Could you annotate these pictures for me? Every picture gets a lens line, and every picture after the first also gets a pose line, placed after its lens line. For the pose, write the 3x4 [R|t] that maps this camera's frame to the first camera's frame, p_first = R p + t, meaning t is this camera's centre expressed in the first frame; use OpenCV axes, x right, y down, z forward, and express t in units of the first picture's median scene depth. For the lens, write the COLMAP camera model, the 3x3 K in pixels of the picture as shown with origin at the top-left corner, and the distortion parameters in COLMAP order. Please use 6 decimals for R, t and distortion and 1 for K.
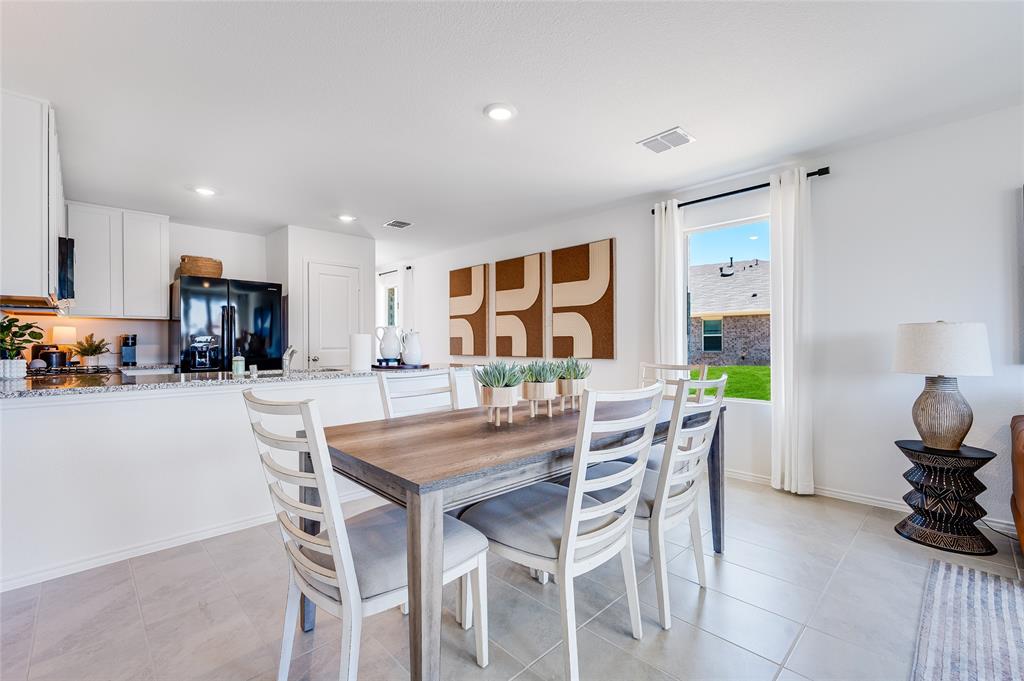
lens RADIAL K [[439.0, 0, 514.6], [0, 439.0, 343.4], [0, 0, 1]] dist [0.009803, 0.000012]
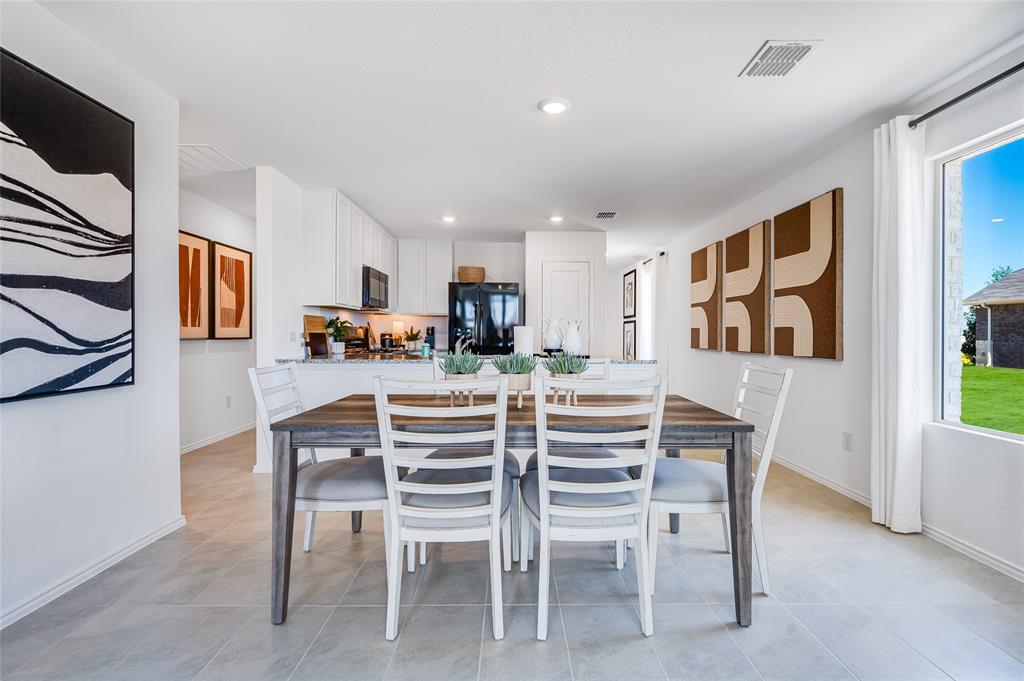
lens RADIAL K [[474.5, 0, 516.1], [0, 474.5, 338.3], [0, 0, 1]] dist [0.004035, 0.000258]
pose [[0.732322, 0.013250, -0.680830, 0.352120], [-0.008019, 0.999909, 0.010834, -0.002110], [0.680912, -0.002475, 0.732361, 0.080003]]
